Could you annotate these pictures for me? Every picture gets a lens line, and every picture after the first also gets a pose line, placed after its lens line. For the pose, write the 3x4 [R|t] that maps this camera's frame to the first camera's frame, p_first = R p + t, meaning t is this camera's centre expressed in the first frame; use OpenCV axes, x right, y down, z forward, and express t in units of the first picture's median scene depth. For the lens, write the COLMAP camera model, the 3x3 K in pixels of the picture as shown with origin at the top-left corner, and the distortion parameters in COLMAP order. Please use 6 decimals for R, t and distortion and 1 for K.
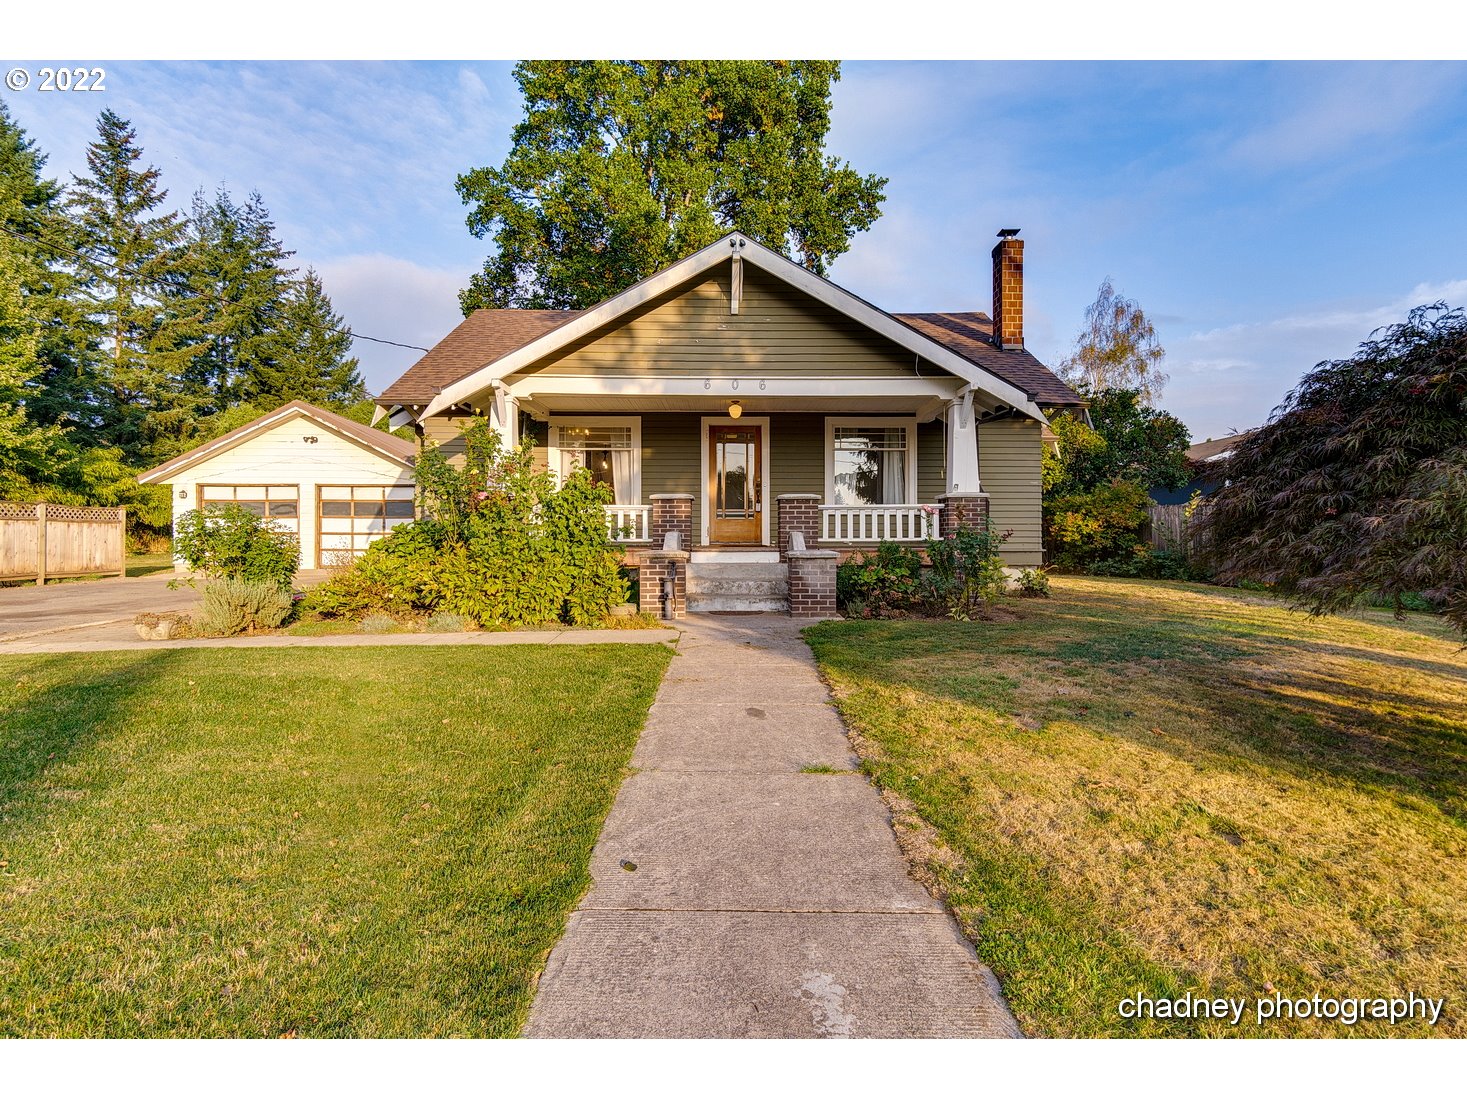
lens RADIAL K [[722.4, 0, 731.5], [0, 722.4, 521.7], [0, 0, 1]] dist [-0.000494, 0.000741]
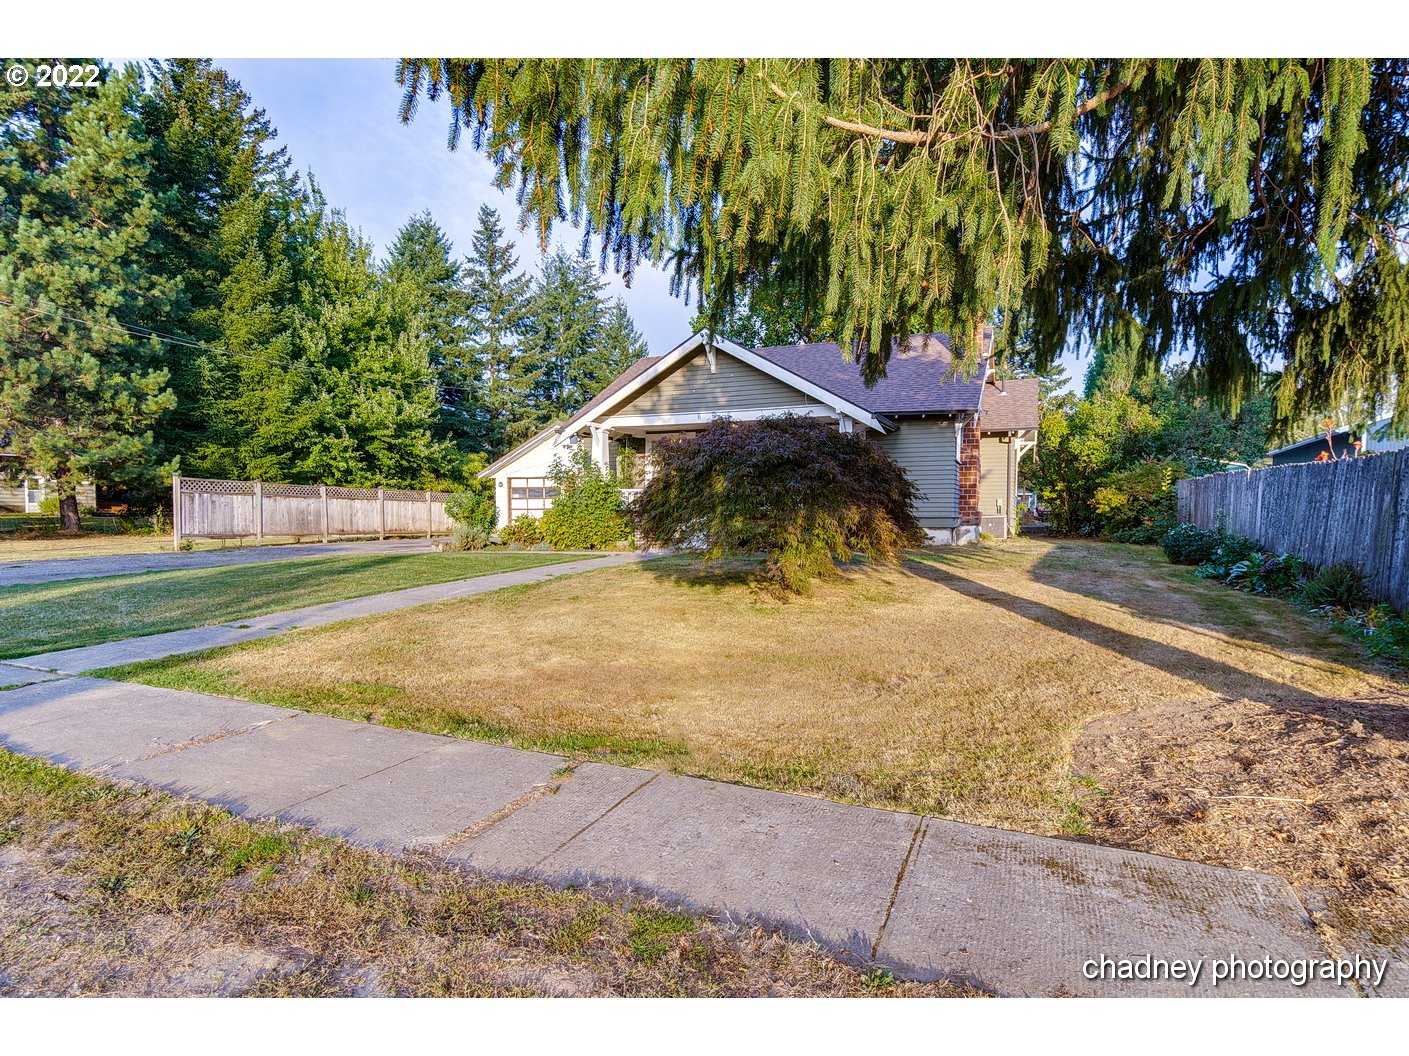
lens RADIAL K [[720.8, 0, 714.7], [0, 720.8, 520.3], [0, 0, 1]] dist [0.000291, 0.000959]
pose [[0.909433, 0.003771, -0.415834, 0.118901], [0.007410, 0.999653, 0.025271, 0.001677], [0.415785, -0.026064, 0.909089, -0.088849]]
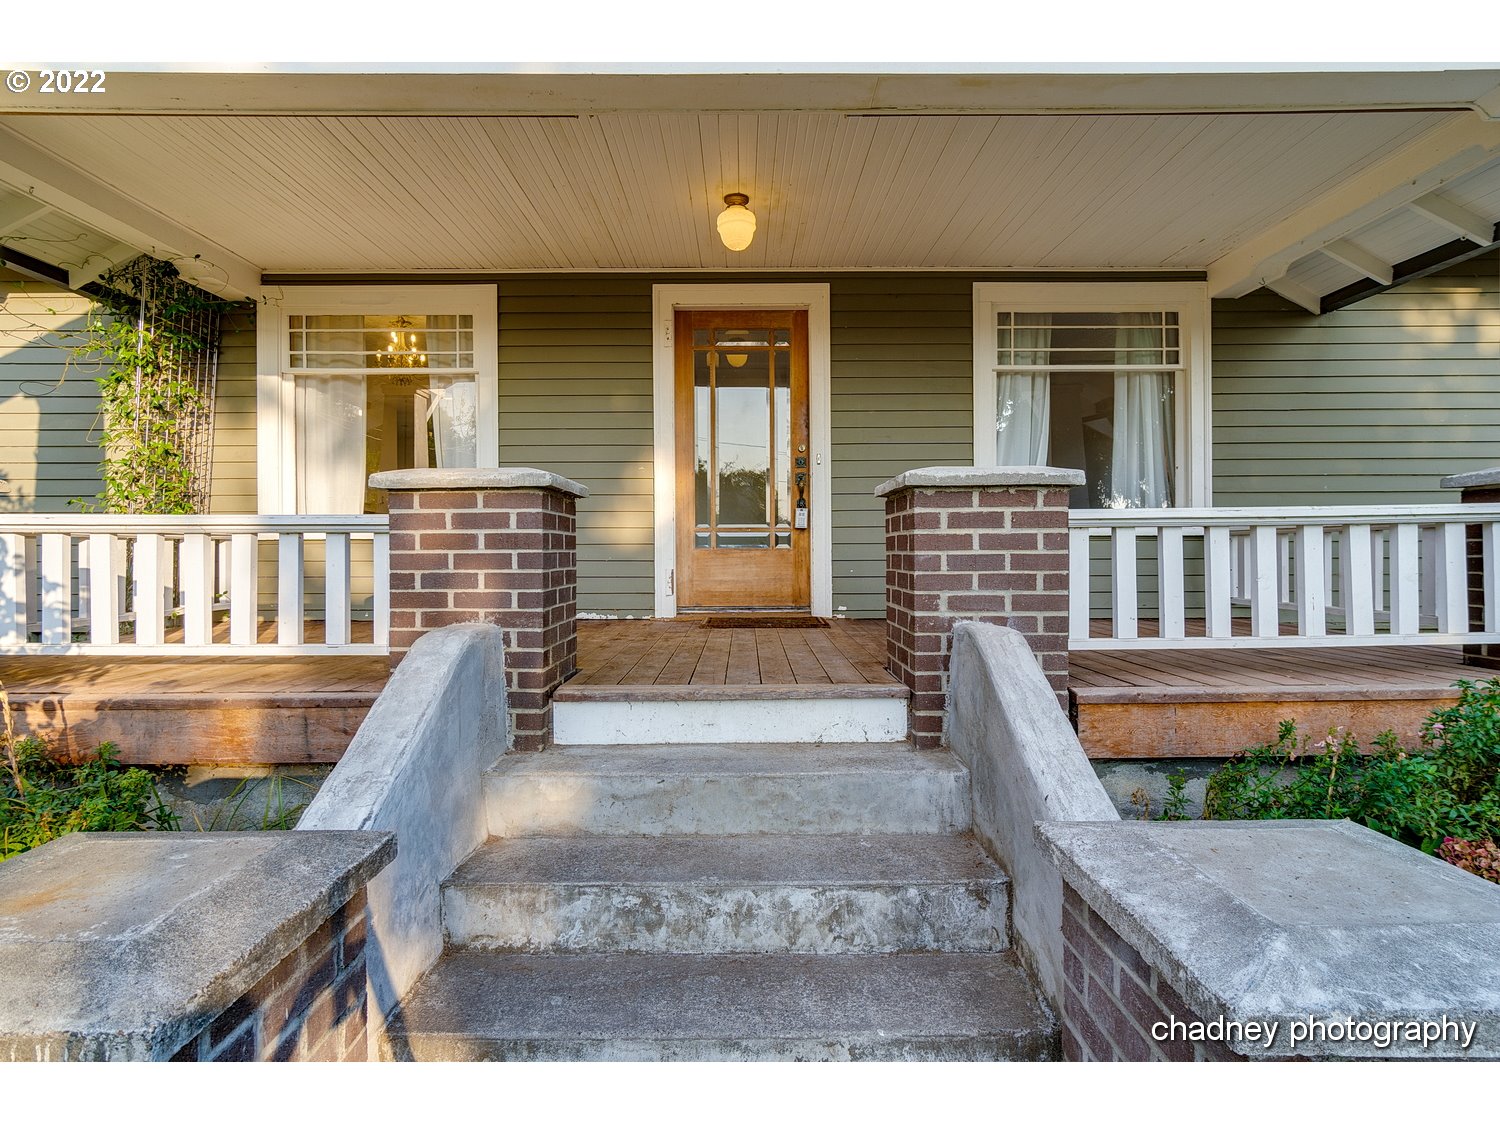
lens RADIAL K [[738.6, 0, 748.0], [0, 738.6, 533.6], [0, 0, 1]] dist [-0.000494, 0.000741]
pose [[0.999960, -0.006360, -0.006351, 0.002277], [0.006375, 0.999977, 0.002394, -0.002710], [0.006336, -0.002434, 0.999977, 0.126322]]
